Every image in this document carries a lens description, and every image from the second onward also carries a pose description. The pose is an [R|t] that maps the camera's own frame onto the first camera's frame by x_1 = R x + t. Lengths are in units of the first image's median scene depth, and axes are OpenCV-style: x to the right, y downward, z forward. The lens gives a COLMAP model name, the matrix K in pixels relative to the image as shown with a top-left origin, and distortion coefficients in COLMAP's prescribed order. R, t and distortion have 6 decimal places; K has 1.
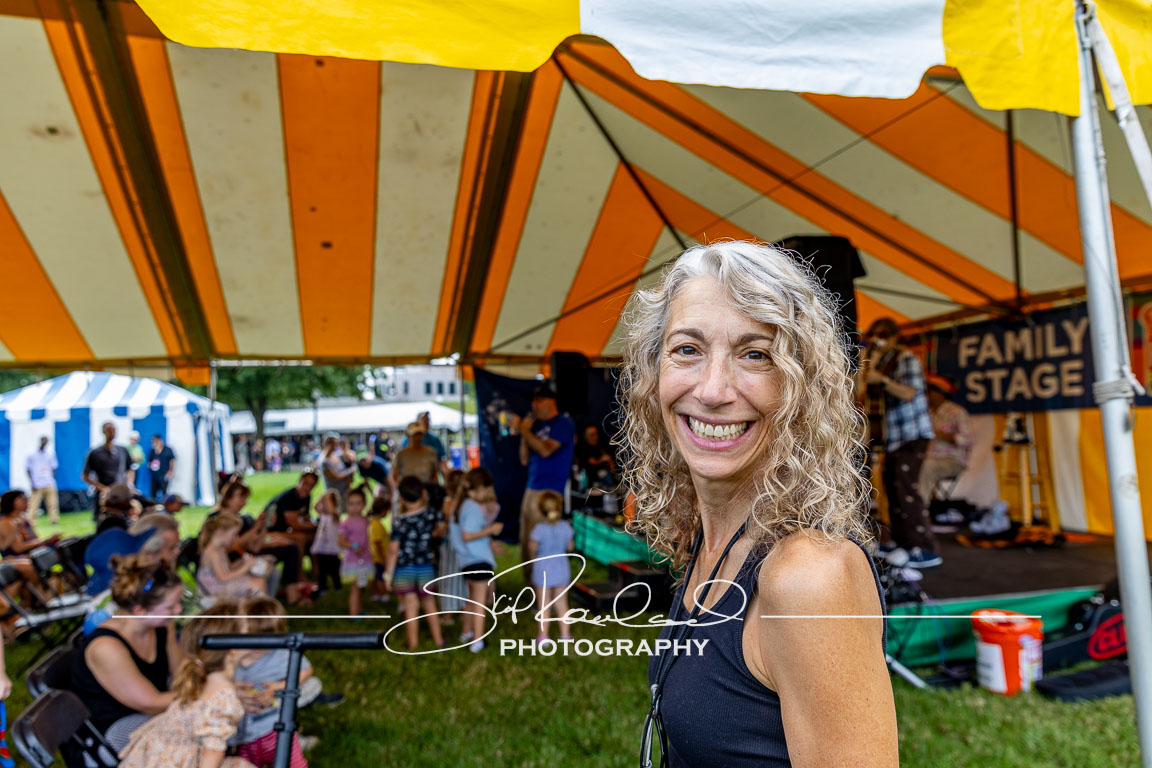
lens RADIAL K [[786.6, 0, 576.0], [0, 786.6, 384.0], [0, 0, 1]] dist [0.002955, 0.001510]
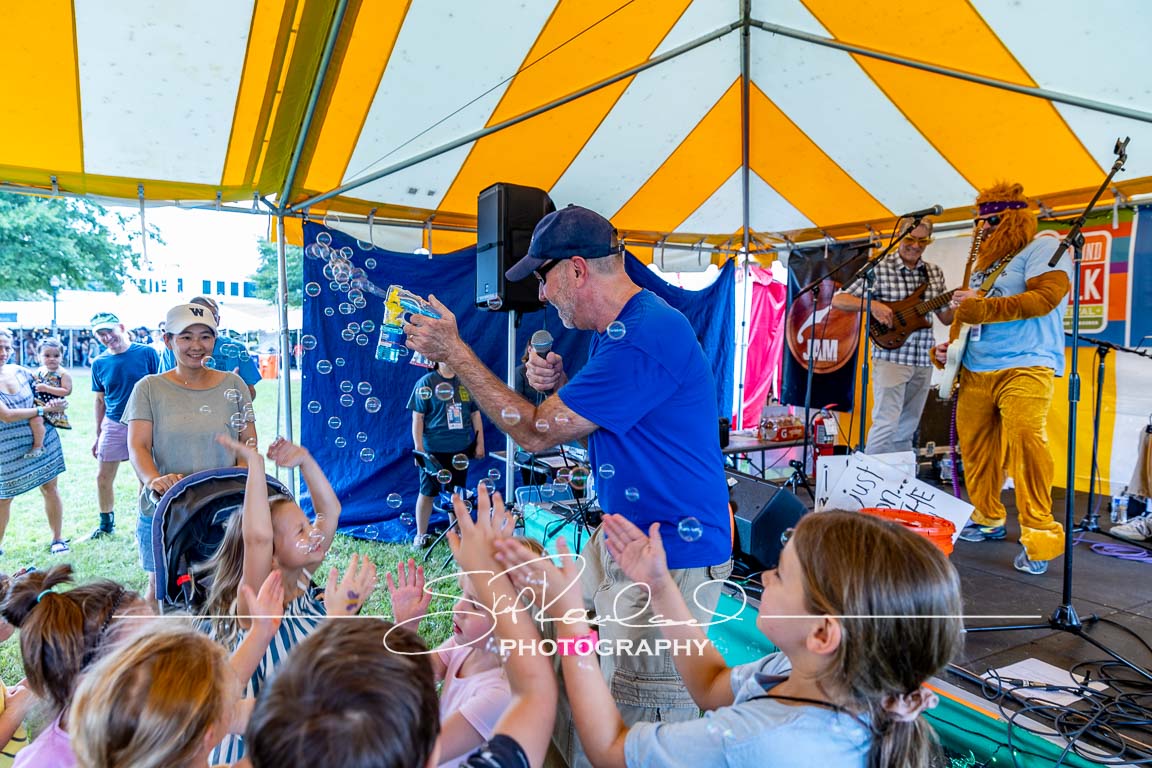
lens RADIAL K [[765.1, 0, 576.0], [0, 765.1, 384.0], [0, 0, 1]] dist [-0.008537, -0.000974]
pose [[0.964322, 0.021976, 0.263818, -0.119103], [-0.051501, 0.993082, 0.105524, 0.033660], [-0.259674, -0.115346, 0.958783, 0.598202]]
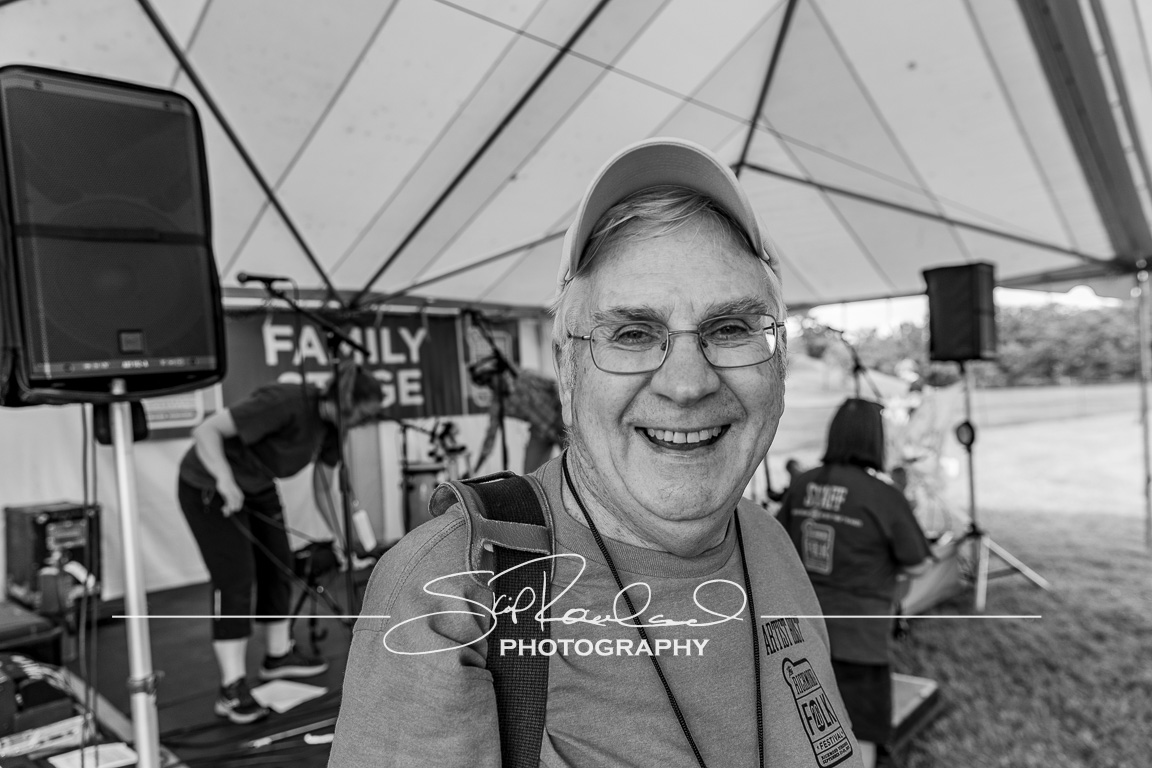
lens RADIAL K [[786.6, 0, 576.0], [0, 786.6, 384.0], [0, 0, 1]] dist [0.002955, 0.001510]
pose [[-0.488334, -0.015251, 0.872524, -0.297374], [-0.045757, 0.998919, -0.008149, -0.011515], [-0.871457, -0.043903, -0.488504, 1.162571]]
